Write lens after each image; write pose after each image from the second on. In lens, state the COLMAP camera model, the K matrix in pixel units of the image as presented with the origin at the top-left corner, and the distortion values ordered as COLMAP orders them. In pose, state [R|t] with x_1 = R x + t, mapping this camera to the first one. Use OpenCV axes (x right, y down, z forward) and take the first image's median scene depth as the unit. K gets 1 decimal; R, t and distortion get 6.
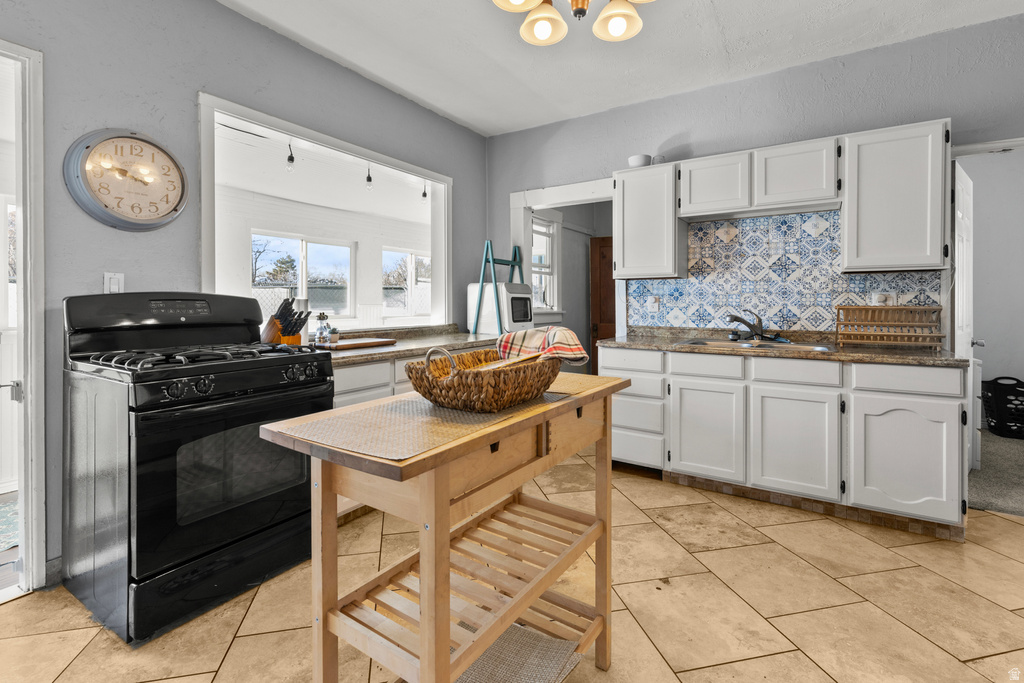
lens RADIAL K [[498.5, 0, 513.6], [0, 498.5, 308.0], [0, 0, 1]] dist [0.000131, -0.000176]
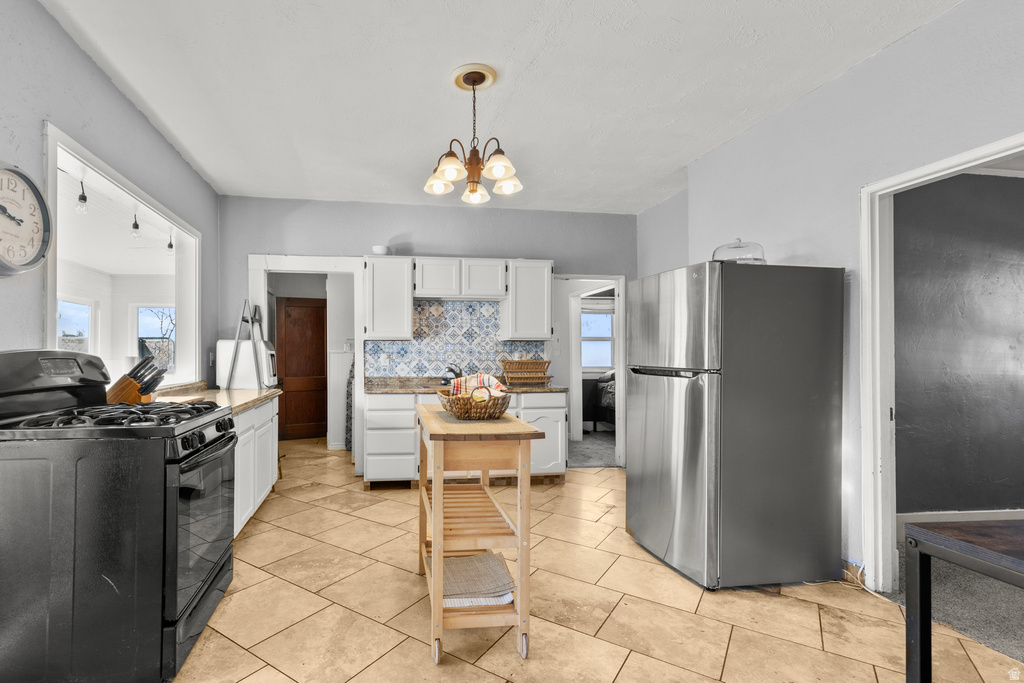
lens RADIAL K [[464.6, 0, 509.2], [0, 464.6, 352.9], [0, 0, 1]] dist [0.000689, 0.000021]
pose [[0.704281, 0.006637, 0.709890, -0.391039], [0.006971, 0.999843, -0.016263, -0.004119], [-0.709887, 0.016402, 0.704124, -0.090571]]
